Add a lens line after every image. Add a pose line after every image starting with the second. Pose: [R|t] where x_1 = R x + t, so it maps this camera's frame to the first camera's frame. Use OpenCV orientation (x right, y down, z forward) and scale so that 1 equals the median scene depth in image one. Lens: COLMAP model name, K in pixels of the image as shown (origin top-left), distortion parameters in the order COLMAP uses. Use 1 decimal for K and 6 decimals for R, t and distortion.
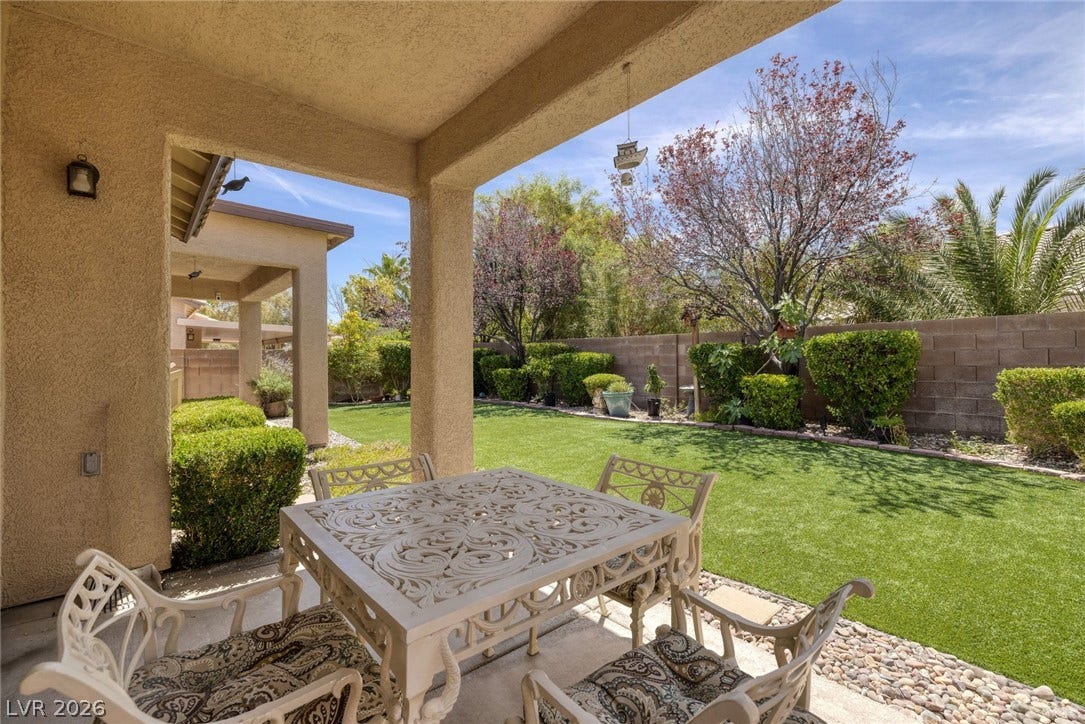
lens RADIAL K [[457.8, 0, 546.0], [0, 457.8, 350.3], [0, 0, 1]] dist [0.001399, 0.000201]
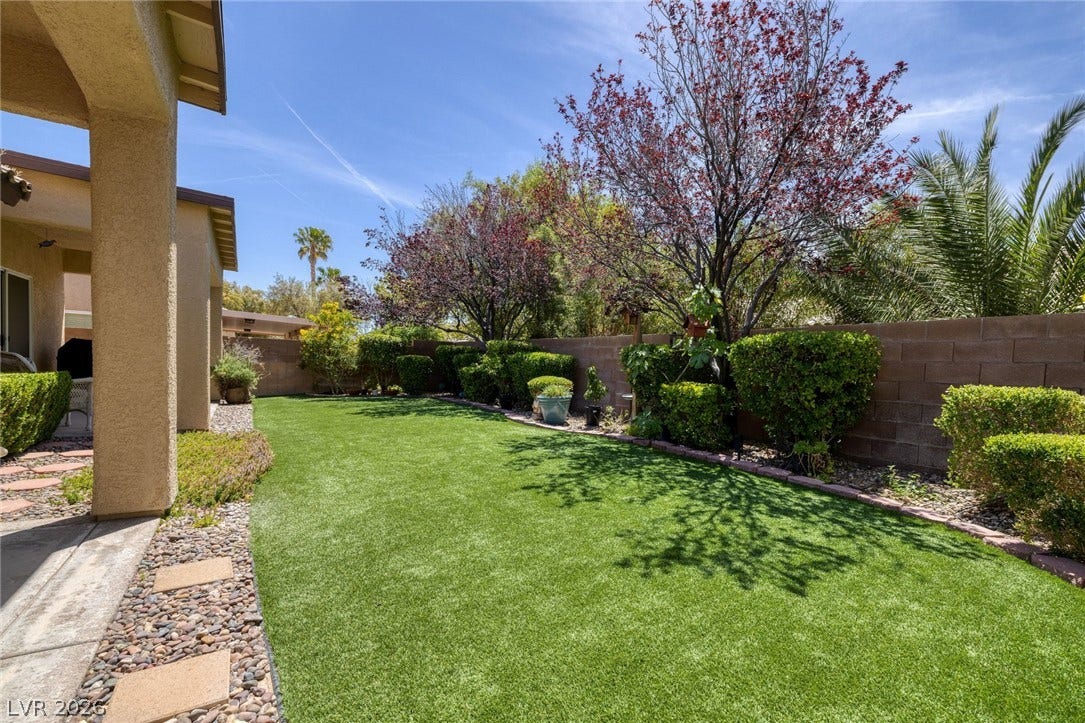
lens RADIAL K [[457.1, 0, 544.8], [0, 457.1, 387.3], [0, 0, 1]] dist [0.001850, 0.000550]
pose [[0.989521, 0.054887, -0.133548, 0.365856], [-0.046053, 0.996597, 0.068360, 0.018398], [0.136846, -0.061494, 0.988682, 0.157391]]
